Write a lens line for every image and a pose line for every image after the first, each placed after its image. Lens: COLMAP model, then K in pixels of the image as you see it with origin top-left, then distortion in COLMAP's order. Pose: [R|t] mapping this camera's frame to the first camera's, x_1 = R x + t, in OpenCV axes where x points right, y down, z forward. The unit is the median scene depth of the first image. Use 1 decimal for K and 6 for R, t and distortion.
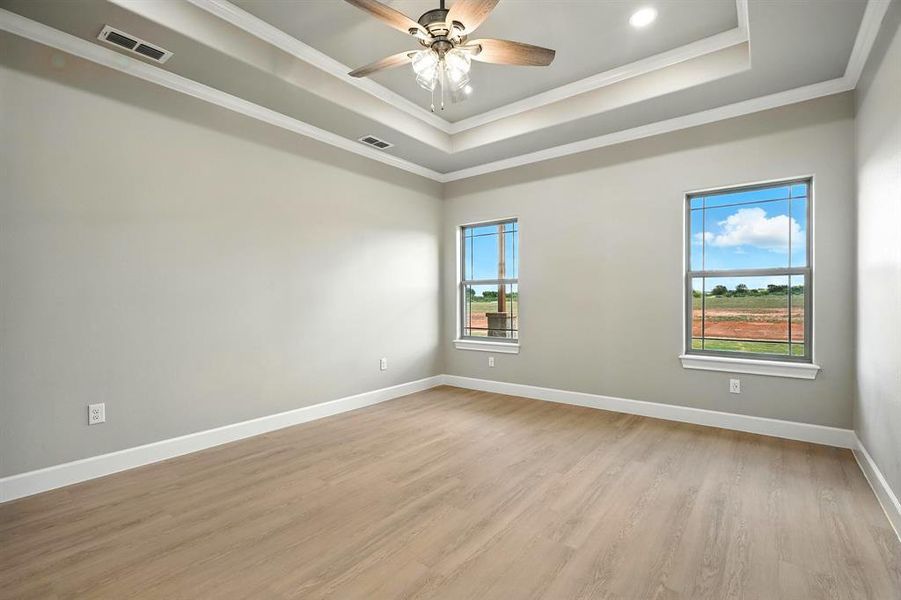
lens RADIAL K [[416.4, 0, 452.3], [0, 416.4, 300.1], [0, 0, 1]] dist [-0.002224, 0.000325]
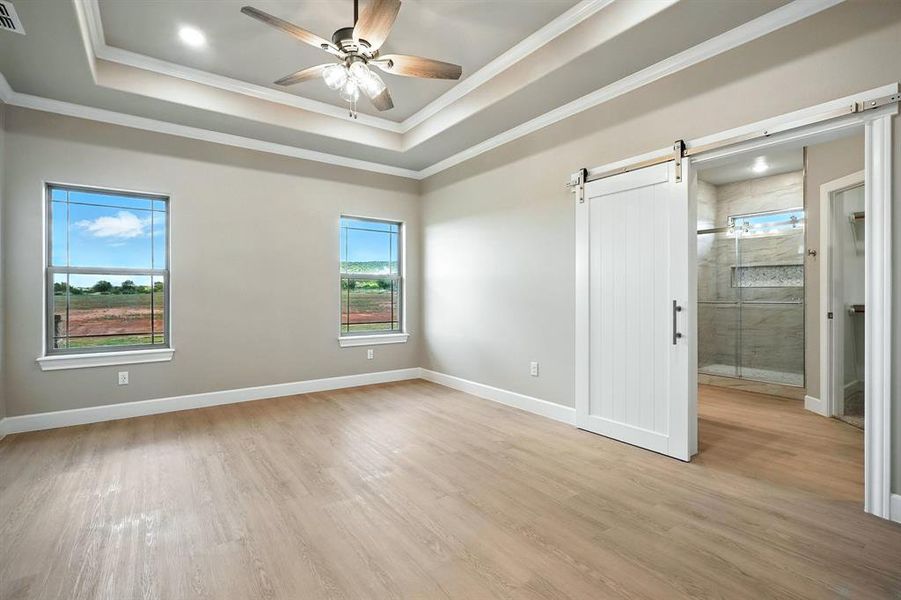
lens RADIAL K [[416.4, 0, 452.3], [0, 416.4, 300.1], [0, 0, 1]] dist [-0.002224, 0.000325]
pose [[0.283730, -0.009775, 0.958854, -0.633926], [0.003572, 0.999952, 0.009137, 0.003671], [-0.958898, 0.000832, 0.283751, 0.295516]]
